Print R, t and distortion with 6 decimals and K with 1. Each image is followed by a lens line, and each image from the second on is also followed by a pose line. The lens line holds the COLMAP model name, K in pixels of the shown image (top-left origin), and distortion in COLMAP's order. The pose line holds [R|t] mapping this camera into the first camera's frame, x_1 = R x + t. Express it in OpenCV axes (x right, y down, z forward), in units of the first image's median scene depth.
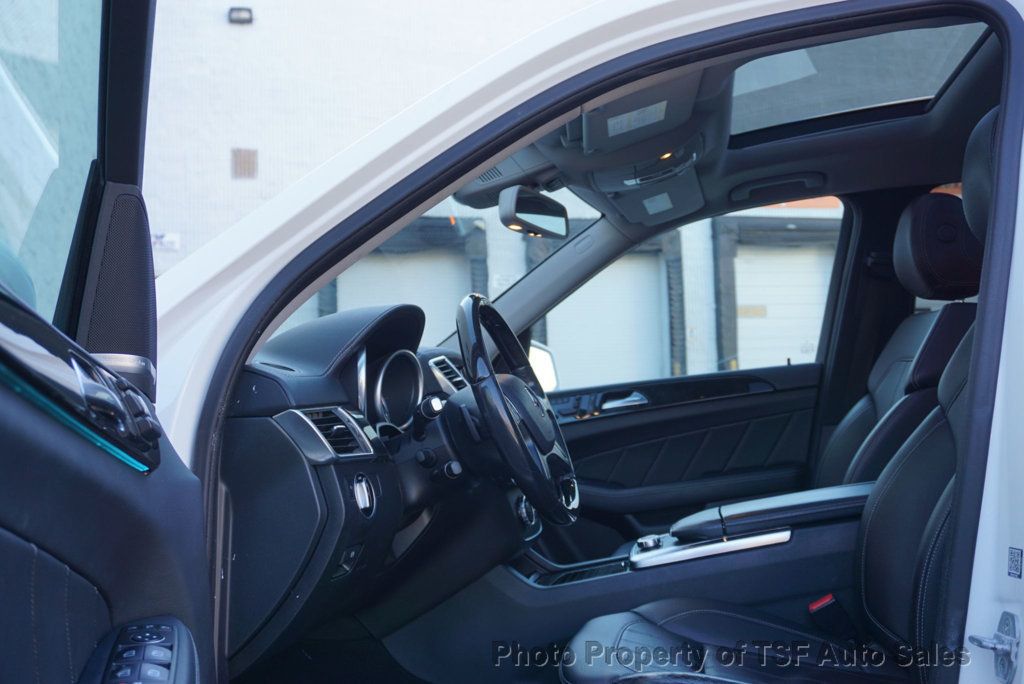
lens RADIAL K [[1201.0, 0, 512.0], [0, 1201.0, 342.0], [0, 0, 1]] dist [-0.067608, 0.002824]
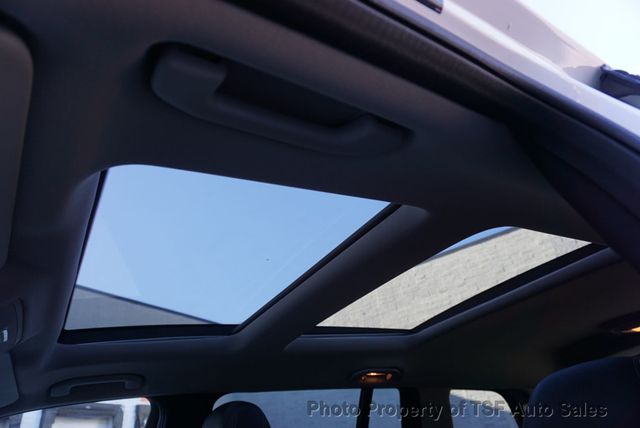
lens RADIAL K [[422.2, 0, 320.0], [0, 422.2, 214.0], [0, 0, 1]] dist [-0.044033, 0.000042]
pose [[0.760015, 0.301290, 0.575848, 0.112007], [0.031879, 0.867701, -0.496064, -0.073206], [-0.649123, 0.395373, 0.649861, 0.570659]]
